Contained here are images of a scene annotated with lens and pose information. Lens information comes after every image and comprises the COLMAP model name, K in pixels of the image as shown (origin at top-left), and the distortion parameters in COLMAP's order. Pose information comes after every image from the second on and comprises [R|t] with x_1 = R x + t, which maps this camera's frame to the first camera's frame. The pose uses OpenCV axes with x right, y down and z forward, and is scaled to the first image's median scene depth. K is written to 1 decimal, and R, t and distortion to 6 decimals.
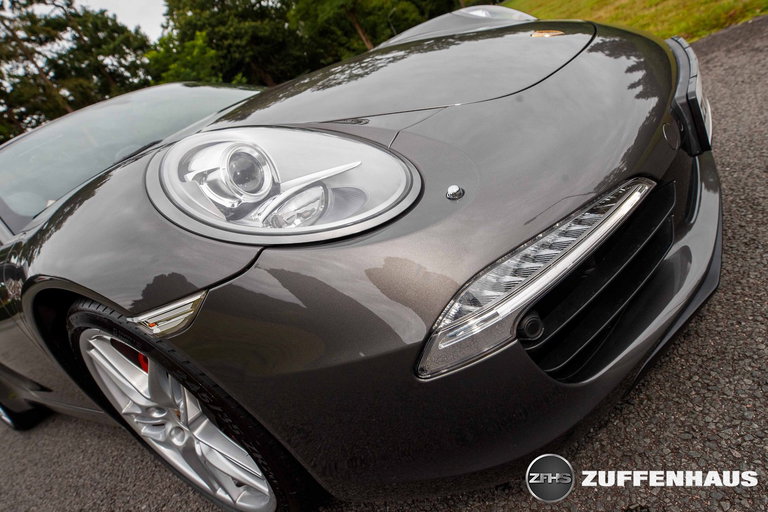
lens RADIAL K [[564.1, 0, 384.0], [0, 564.1, 256.0], [0, 0, 1]] dist [-0.012437, -0.003766]
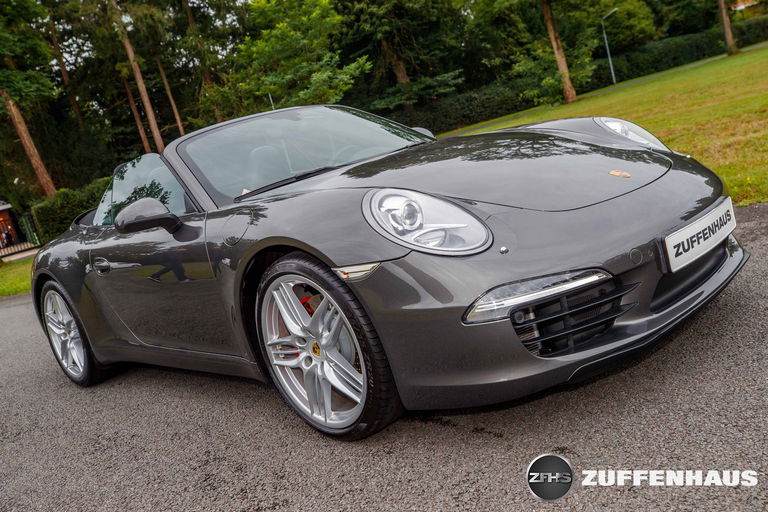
lens RADIAL K [[1026.4, 0, 384.0], [0, 1026.4, 256.0], [0, 0, 1]] dist [0.122607, -0.000352]
pose [[0.951715, 0.270450, -0.145246, 0.022368], [-0.285809, 0.953293, -0.097704, 0.035429], [0.112038, 0.134499, 0.984560, -0.244207]]
